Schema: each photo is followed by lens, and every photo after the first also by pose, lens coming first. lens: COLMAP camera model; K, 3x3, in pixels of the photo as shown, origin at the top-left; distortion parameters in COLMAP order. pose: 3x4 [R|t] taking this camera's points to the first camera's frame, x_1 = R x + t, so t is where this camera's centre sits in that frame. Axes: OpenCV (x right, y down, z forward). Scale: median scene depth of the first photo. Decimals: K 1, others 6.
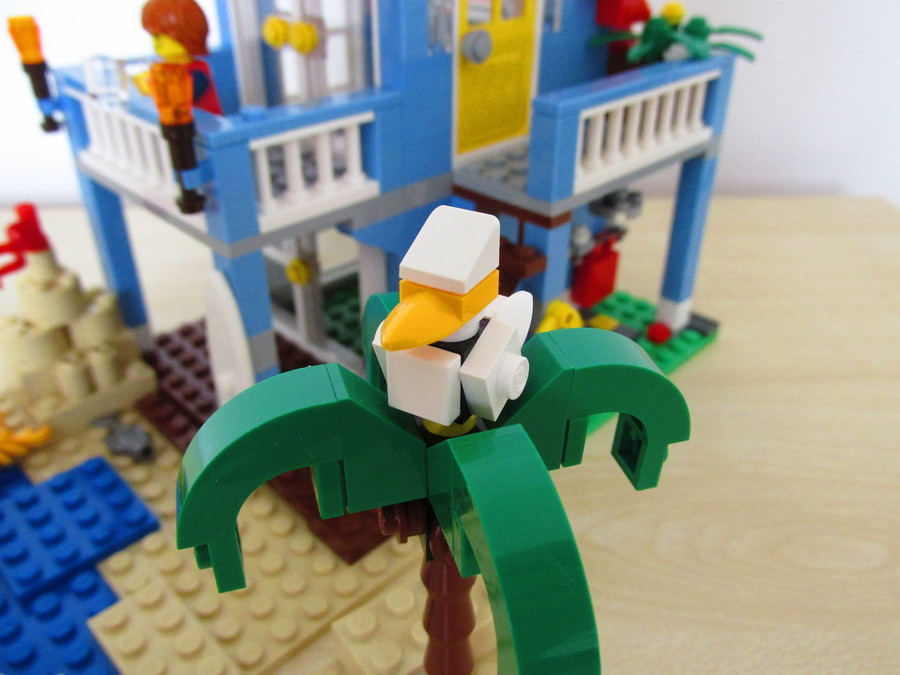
lens RADIAL K [[747.5, 0, 450.0], [0, 747.5, 337.5], [0, 0, 1]] dist [-0.010733, -0.009101]
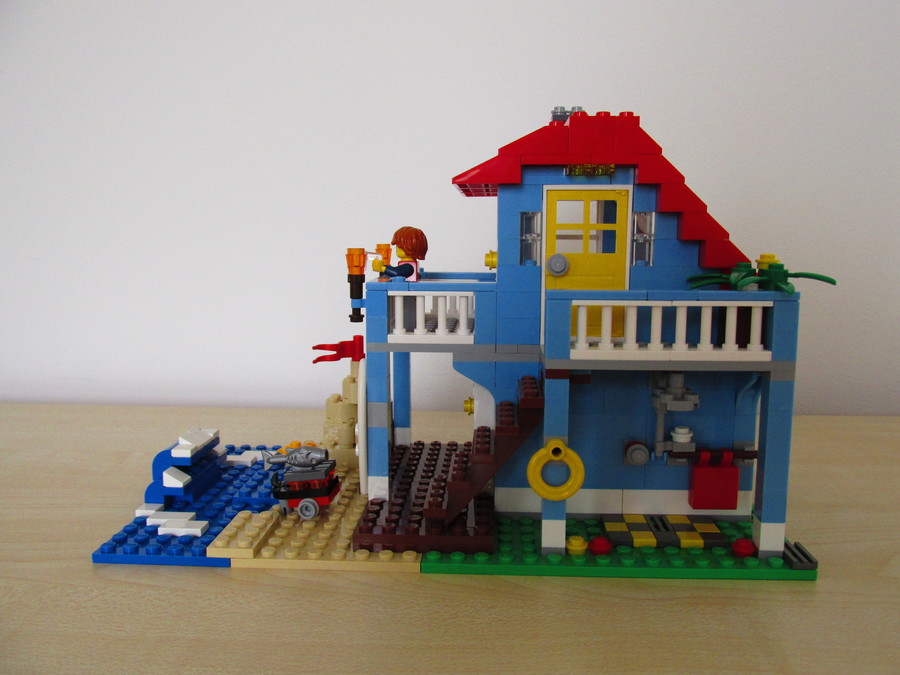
lens RADIAL K [[747.5, 0, 450.0], [0, 747.5, 337.5], [0, 0, 1]] dist [-0.010733, -0.009101]
pose [[0.669029, 0.102669, -0.736111, 0.923080], [-0.388941, 0.892338, -0.229038, 0.159365], [0.633344, 0.439537, 0.636932, -0.039374]]
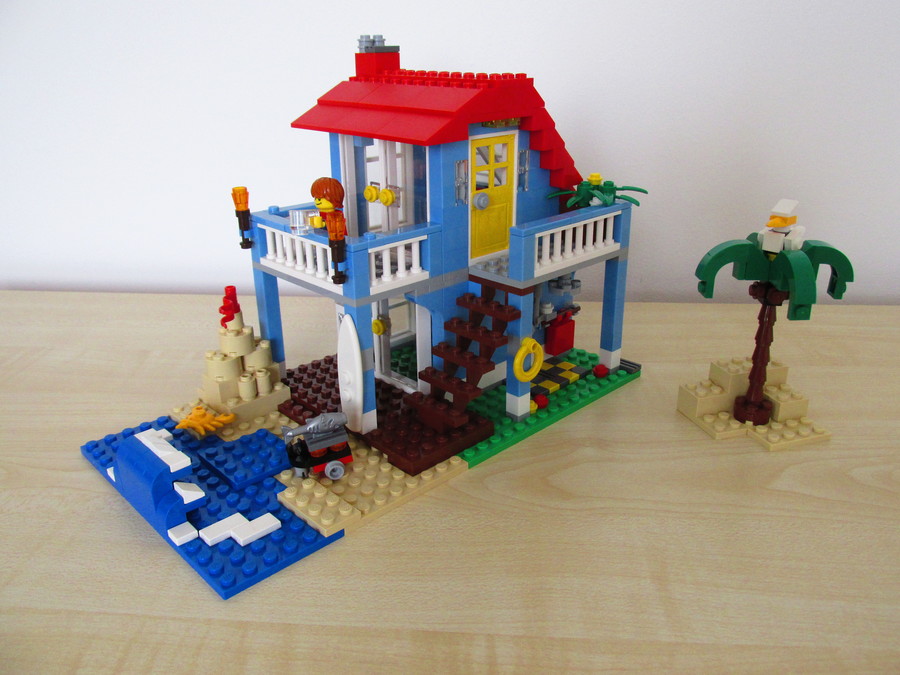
lens RADIAL K [[747.5, 0, 450.0], [0, 747.5, 337.5], [0, 0, 1]] dist [-0.010733, -0.009101]
pose [[0.999732, -0.005811, -0.022404, -0.001404], [0.002021, 0.986188, -0.165618, 0.232268], [0.023057, 0.165528, 0.985936, -0.715123]]
